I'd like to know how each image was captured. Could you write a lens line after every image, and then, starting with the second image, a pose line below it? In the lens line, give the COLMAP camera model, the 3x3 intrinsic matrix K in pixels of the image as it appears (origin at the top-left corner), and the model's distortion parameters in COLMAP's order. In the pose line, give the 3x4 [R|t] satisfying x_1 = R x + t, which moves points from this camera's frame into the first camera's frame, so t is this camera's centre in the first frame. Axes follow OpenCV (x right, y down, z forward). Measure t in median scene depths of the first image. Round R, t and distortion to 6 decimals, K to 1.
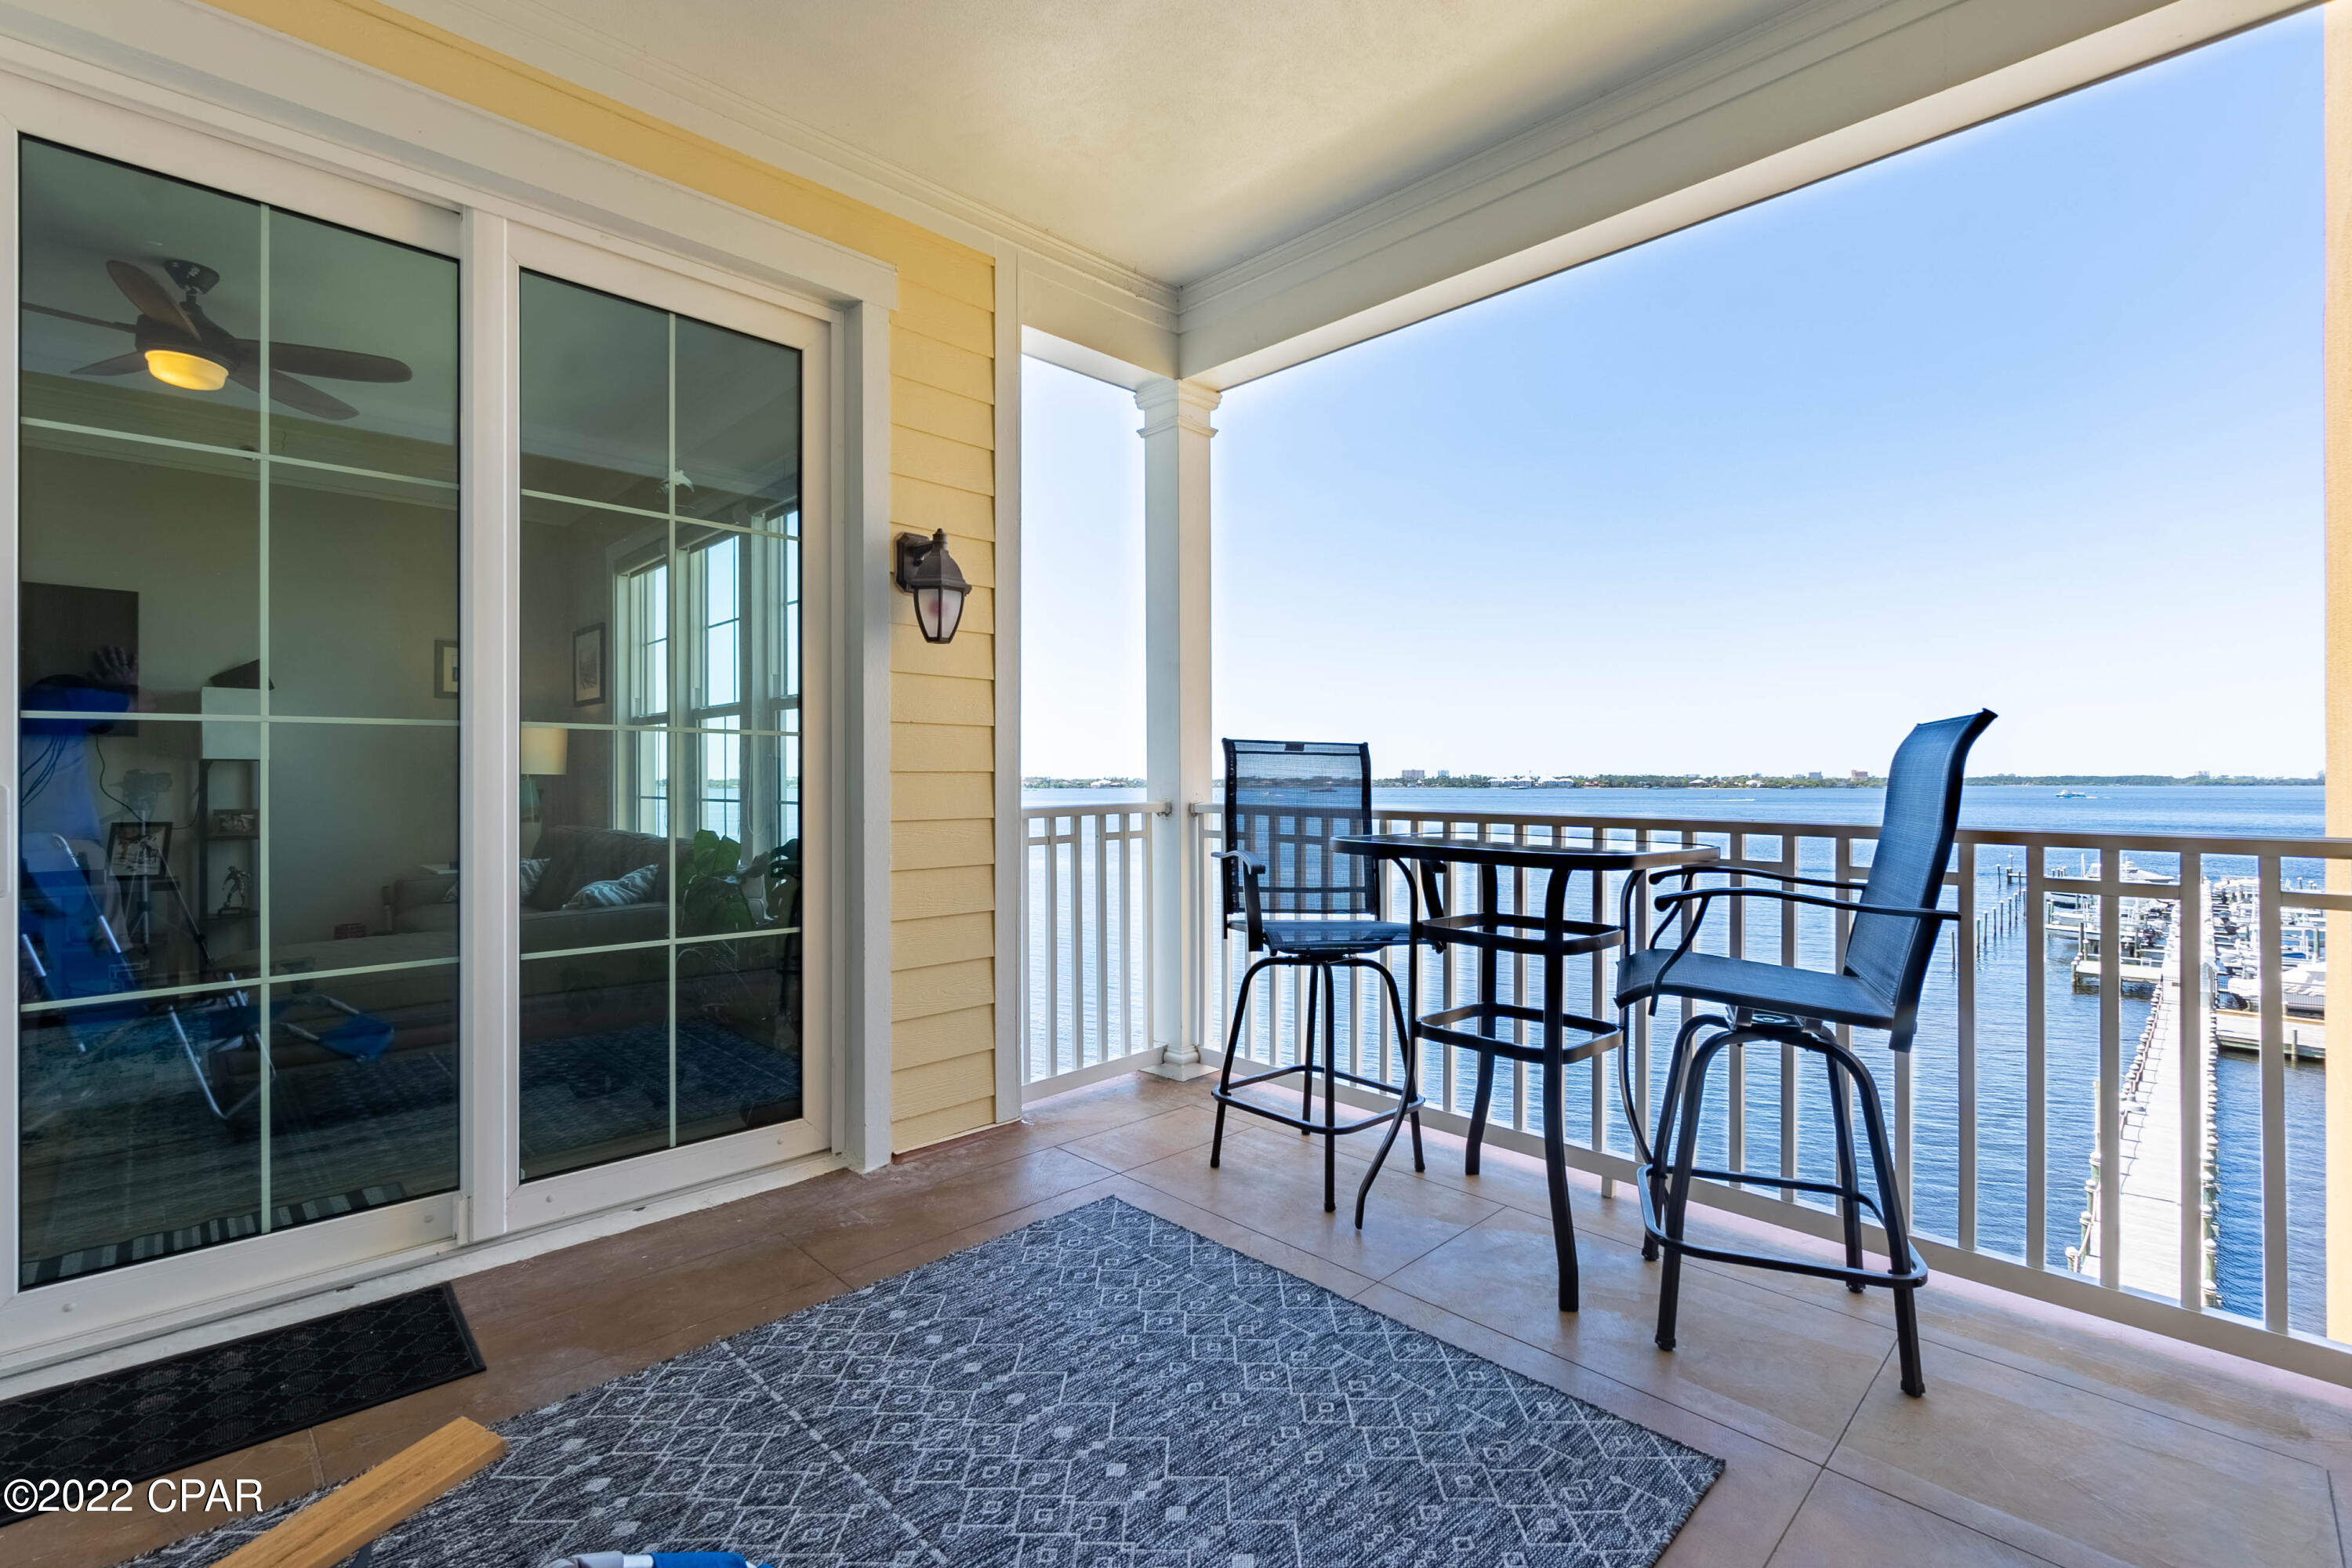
lens RADIAL K [[1056.4, 0, 1168.2], [0, 1056.4, 777.4], [0, 0, 1]] dist [-0.002178, -0.000327]
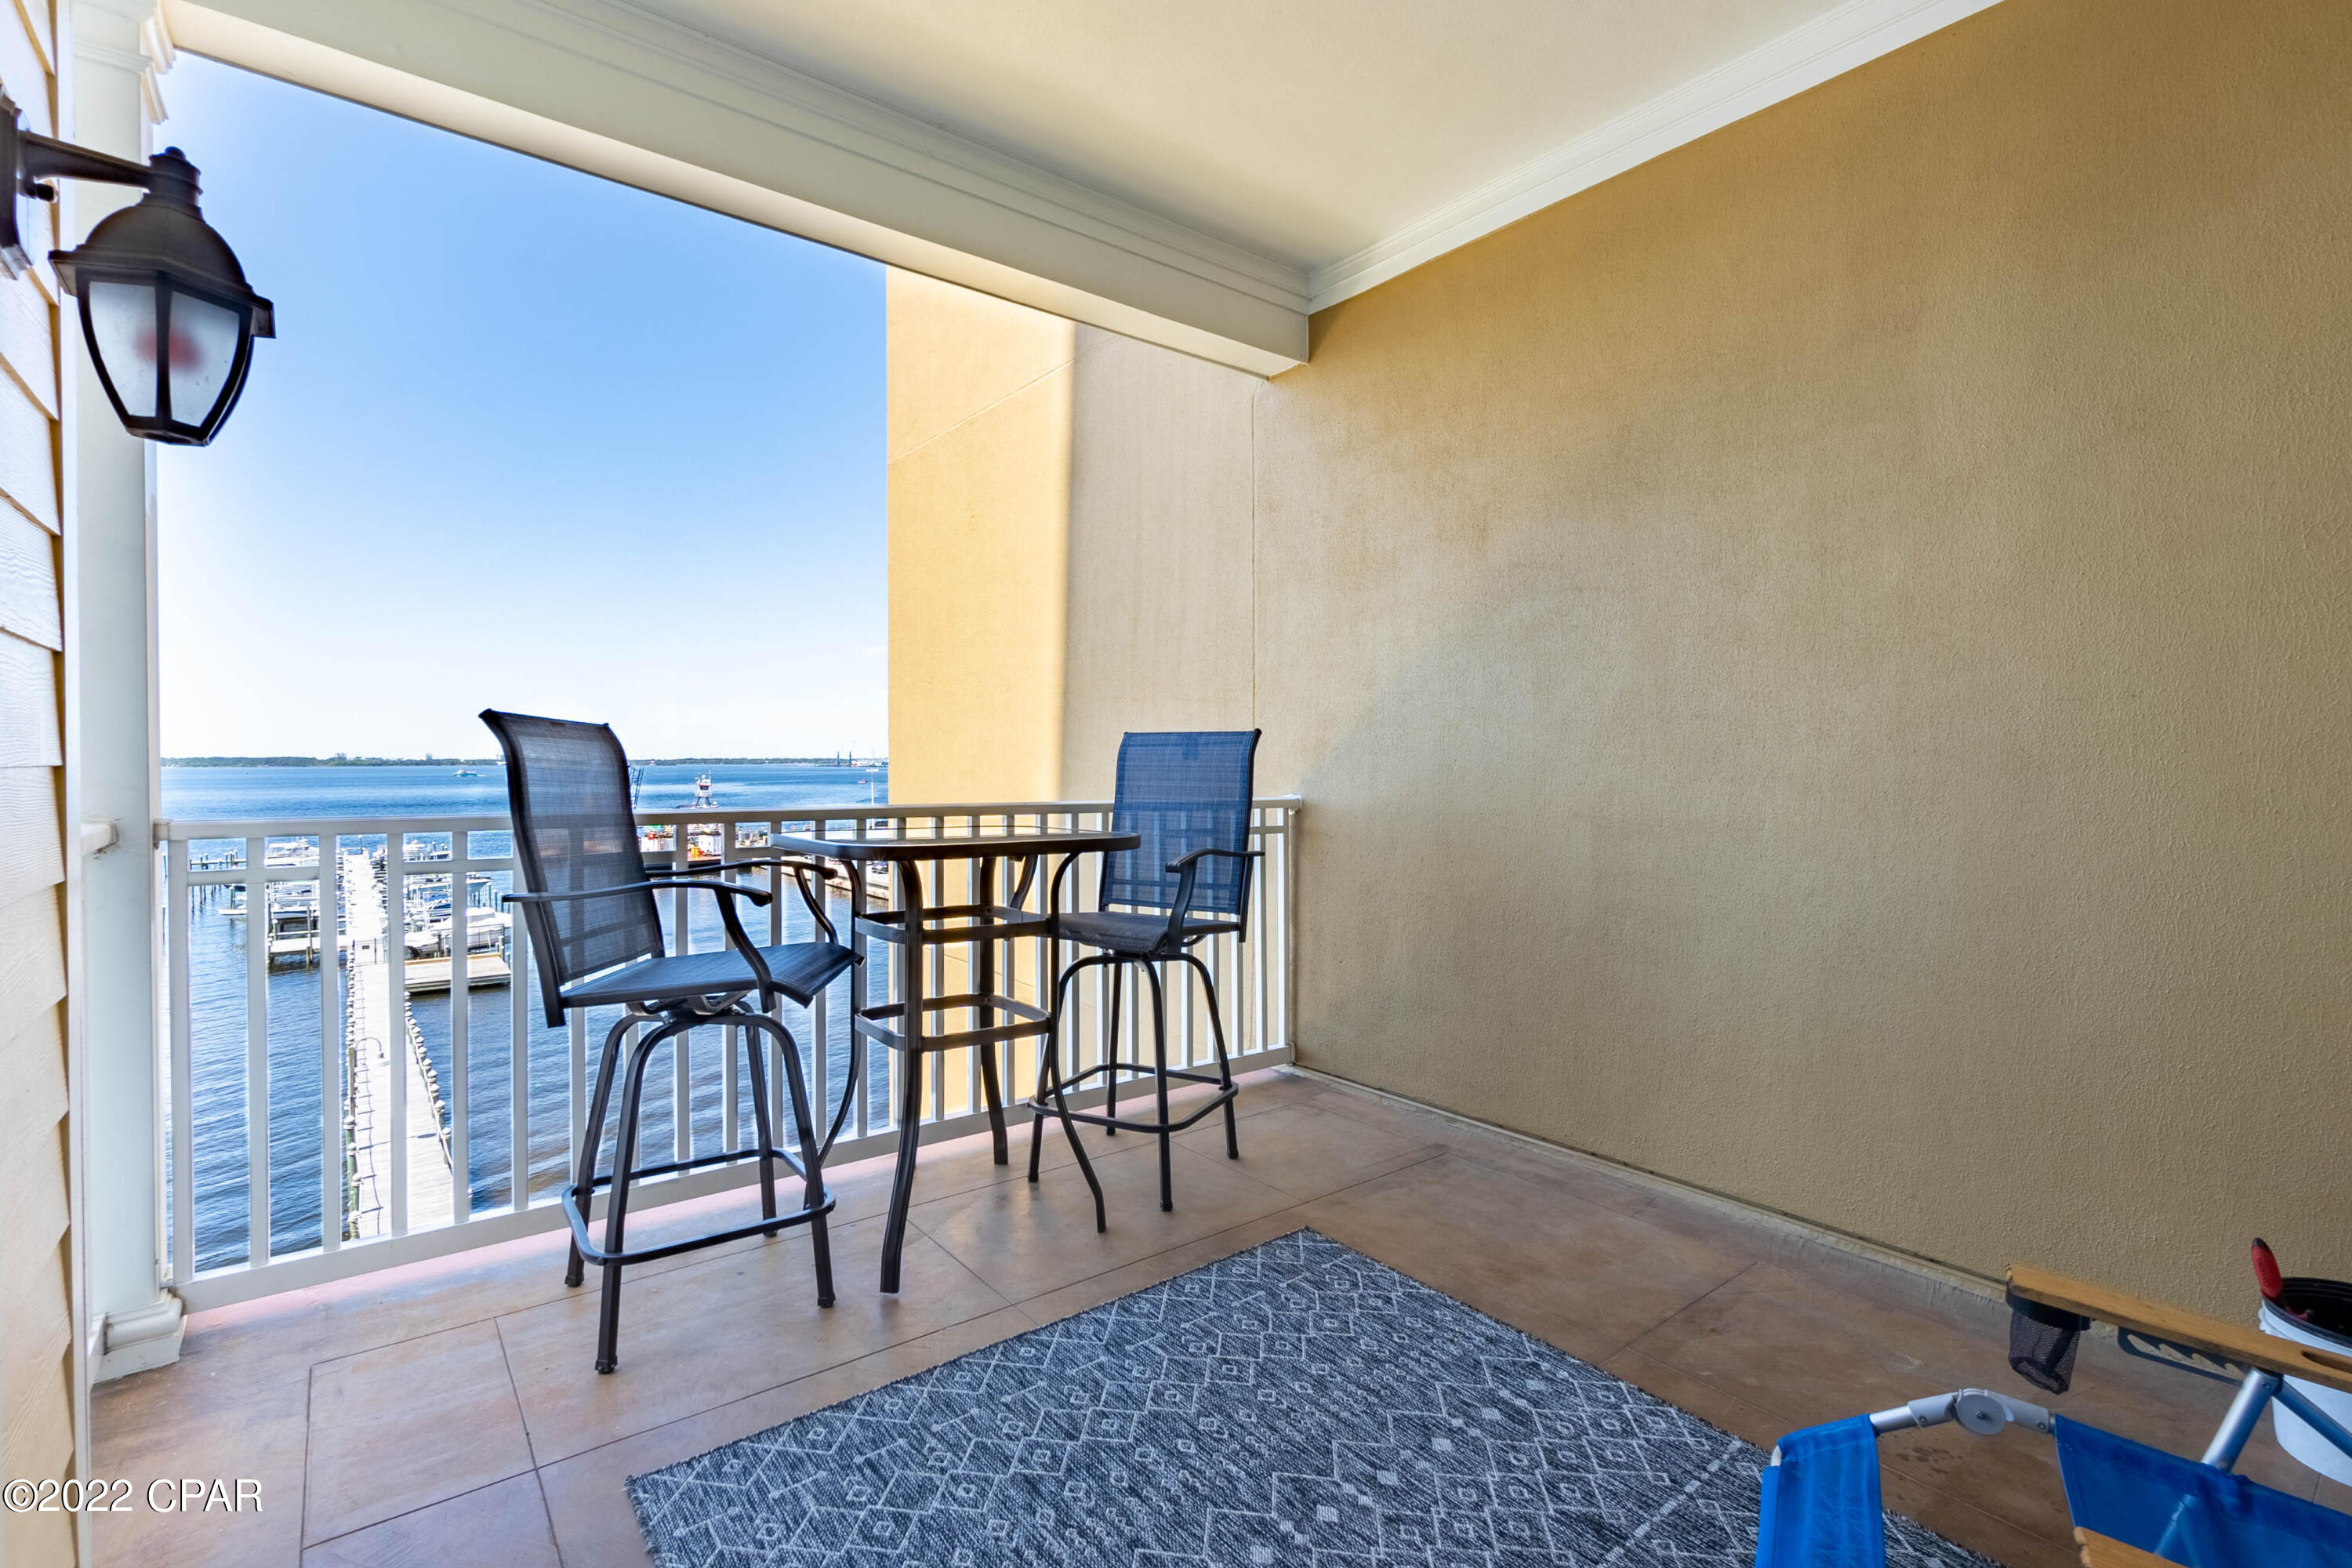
lens RADIAL K [[1056.4, 0, 1168.2], [0, 1056.4, 777.4], [0, 0, 1]] dist [-0.002178, -0.000327]
pose [[0.110220, -0.015964, 0.993779, -0.643434], [-0.002169, 0.999865, 0.016302, -0.010178], [-0.993905, -0.003952, 0.110170, 0.676582]]
